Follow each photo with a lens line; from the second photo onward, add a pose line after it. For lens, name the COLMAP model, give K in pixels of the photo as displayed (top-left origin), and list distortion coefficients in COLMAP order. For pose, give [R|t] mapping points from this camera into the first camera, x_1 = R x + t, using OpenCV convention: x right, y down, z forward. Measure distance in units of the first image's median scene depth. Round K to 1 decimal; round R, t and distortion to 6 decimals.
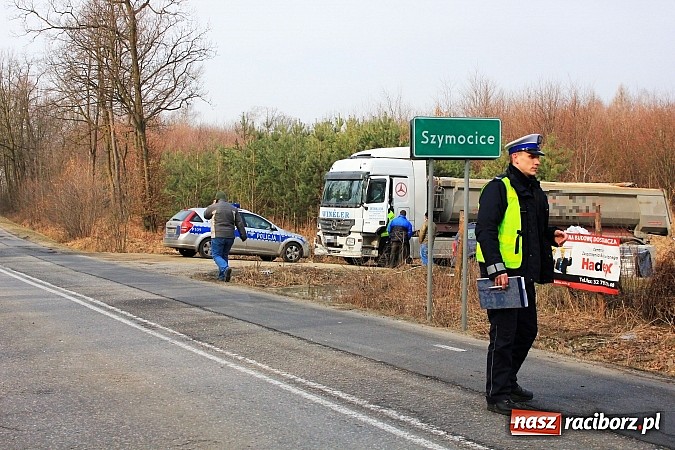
lens RADIAL K [[1027.4, 0, 337.5], [0, 1027.4, 225.0], [0, 0, 1]] dist [-0.005636, -0.039991]
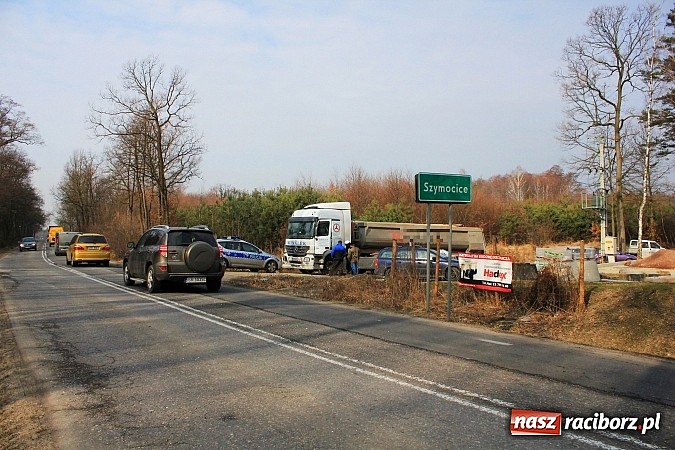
lens RADIAL K [[561.5, 0, 337.5], [0, 561.5, 225.0], [0, 0, 1]] dist [-0.139116, 0.097422]
pose [[0.990571, 0.000598, 0.137000, -0.060857], [0.005423, 0.999036, -0.043568, 0.000144], [-0.136894, 0.043900, 0.989612, 0.107482]]
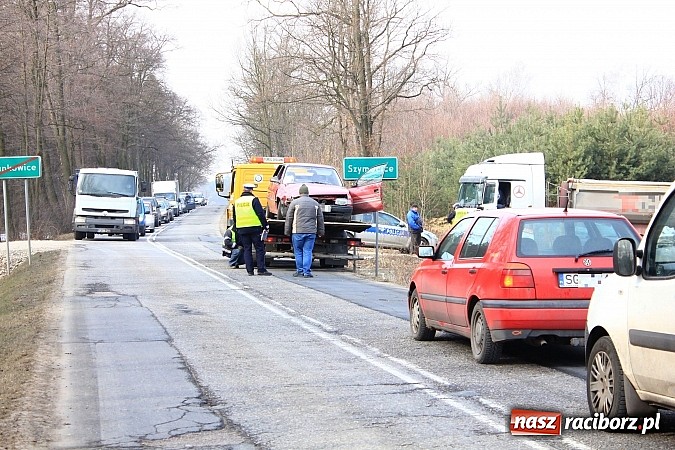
lens RADIAL K [[1603.6, 0, 337.5], [0, 1603.6, 225.0], [0, 0, 1]] dist [0.063329, 0.230430]
pose [[0.959116, 0.006368, -0.282941, 0.374059], [-0.008373, 0.999948, -0.005879, 0.013919], [0.282888, 0.008008, 0.959119, -0.750606]]
